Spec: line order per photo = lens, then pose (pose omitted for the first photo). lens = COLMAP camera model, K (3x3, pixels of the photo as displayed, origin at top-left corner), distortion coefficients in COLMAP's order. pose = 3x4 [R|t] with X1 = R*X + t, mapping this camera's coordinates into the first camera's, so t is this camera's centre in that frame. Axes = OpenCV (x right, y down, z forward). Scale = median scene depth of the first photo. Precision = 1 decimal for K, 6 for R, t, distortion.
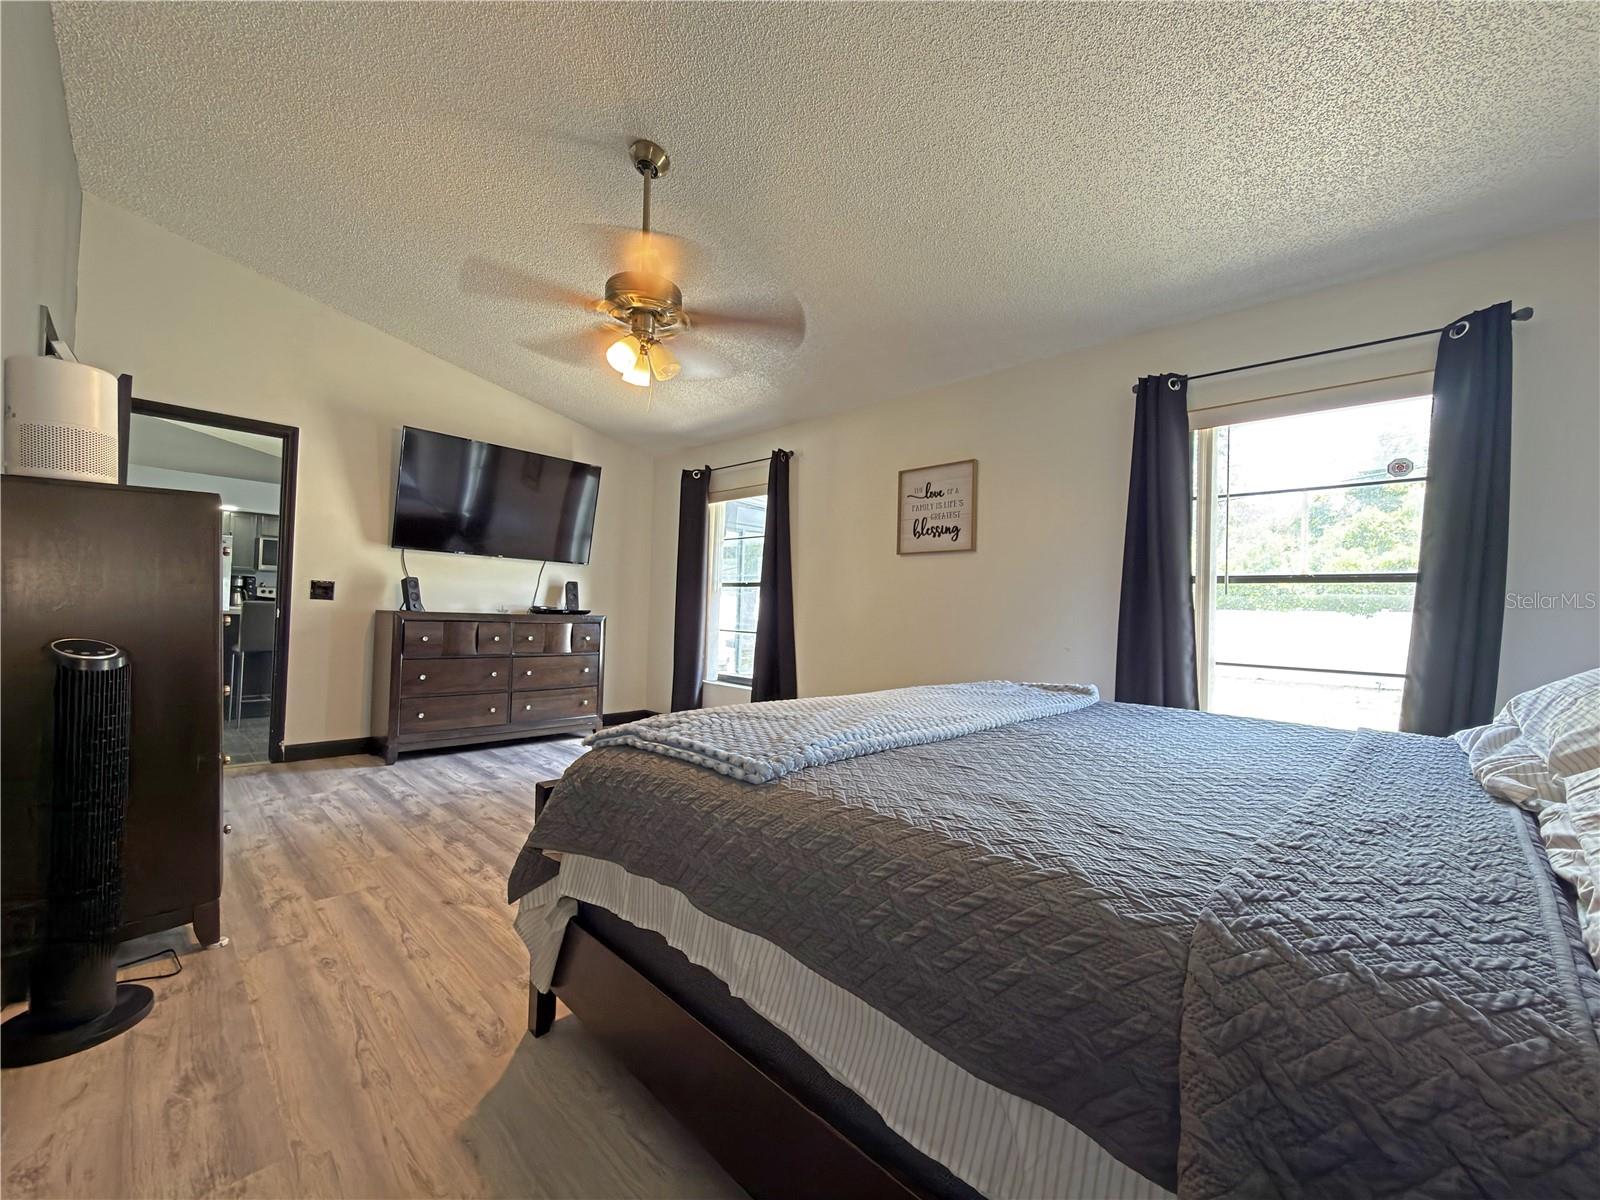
lens RADIAL K [[643.4, 0, 804.8], [0, 643.4, 599.1], [0, 0, 1]] dist [-0.000639, 0.000217]
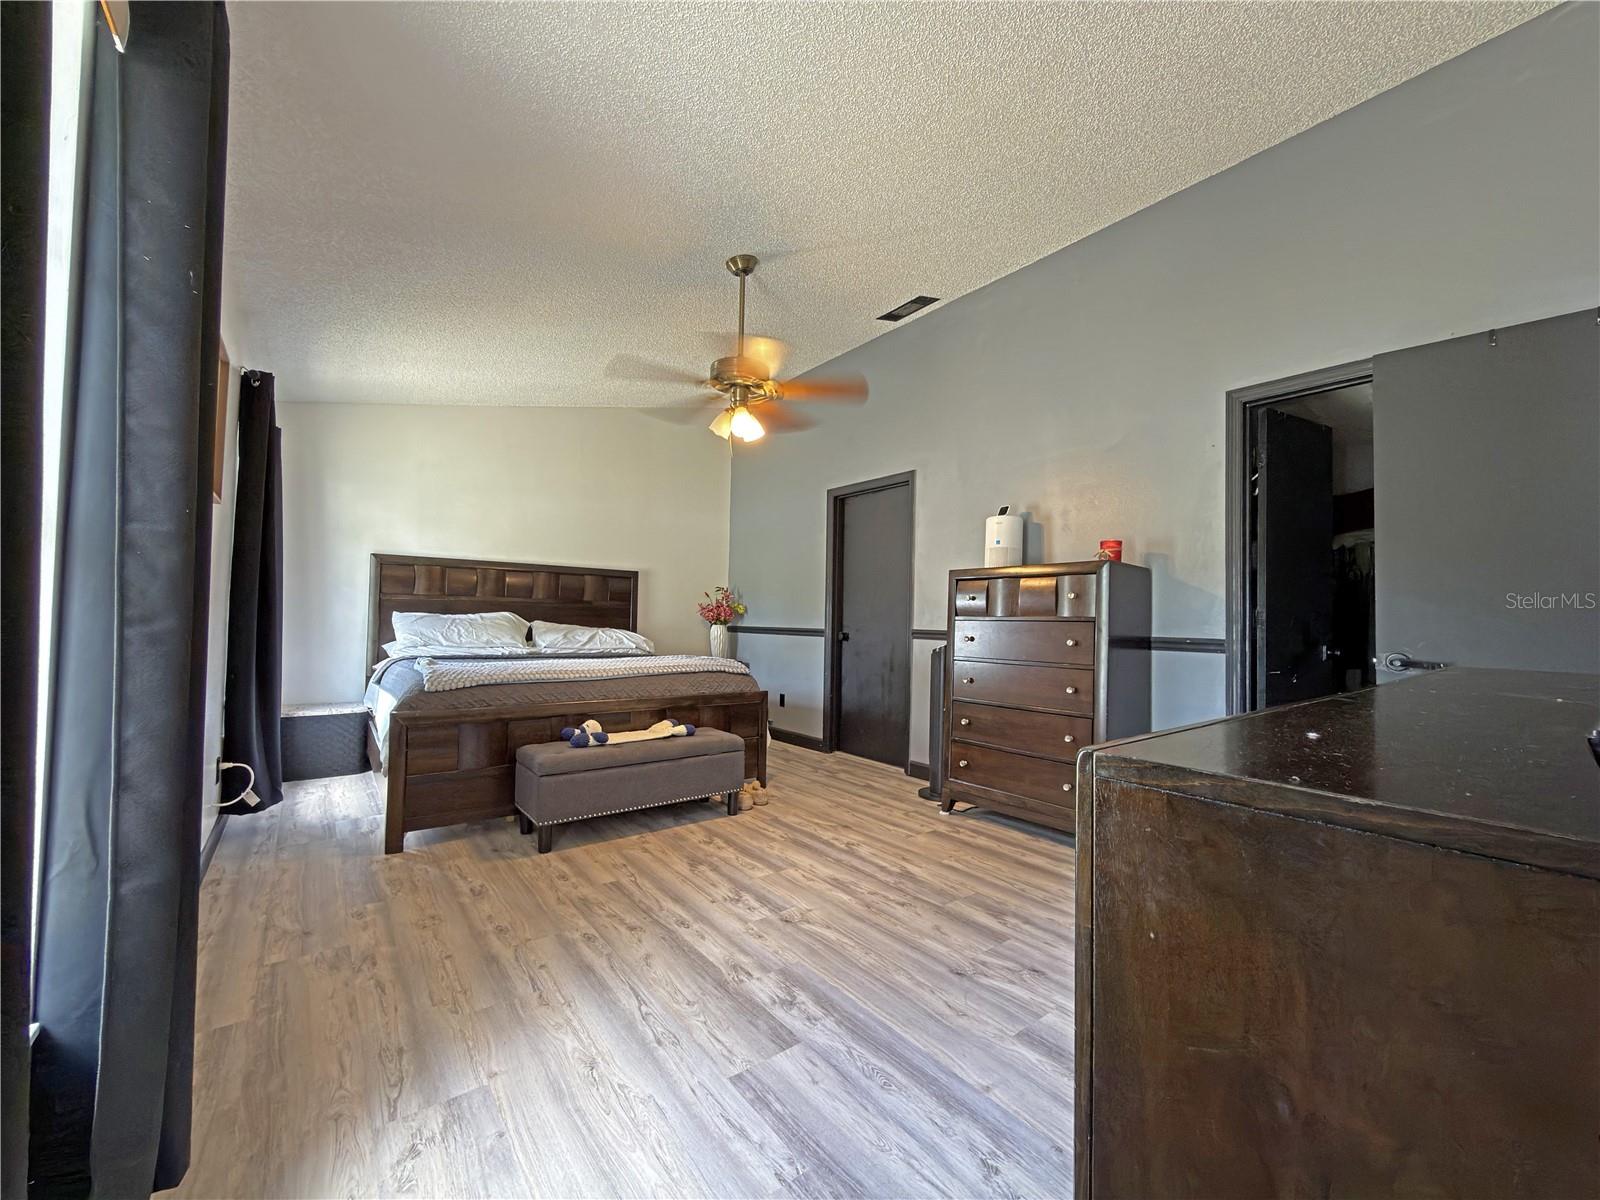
lens RADIAL K [[643.4, 0, 806.9], [0, 643.4, 601.0], [0, 0, 1]] dist [-0.000639, 0.000217]
pose [[-0.988129, -0.045081, 0.146864, -0.478683], [-0.052369, 0.997562, -0.046136, 0.022367], [-0.144426, -0.053279, -0.988080, 1.810671]]
